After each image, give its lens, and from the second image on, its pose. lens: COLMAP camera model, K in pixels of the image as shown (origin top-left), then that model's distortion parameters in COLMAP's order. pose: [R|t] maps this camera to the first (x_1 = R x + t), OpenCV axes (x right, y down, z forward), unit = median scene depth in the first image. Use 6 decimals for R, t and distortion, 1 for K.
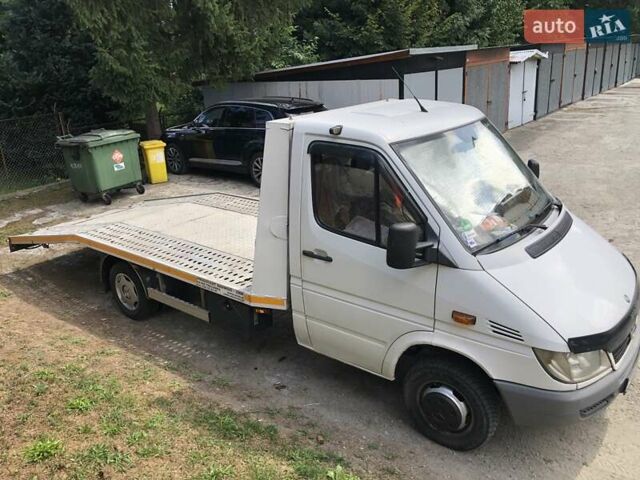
lens RADIAL K [[540.7, 0, 320.9], [0, 540.7, 240.6], [0, 0, 1]] dist [0.019806, -0.012038]
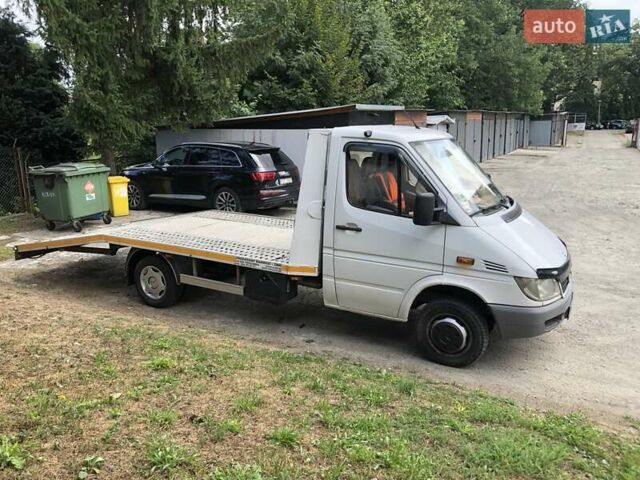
lens RADIAL K [[540.7, 0, 322.8], [0, 540.7, 242.4], [0, 0, 1]] dist [0.019806, -0.012038]
pose [[0.983813, 0.006854, 0.179069, -0.246896], [0.013944, 0.993310, -0.114629, 0.172173], [-0.178656, 0.115271, 0.977136, -0.226988]]
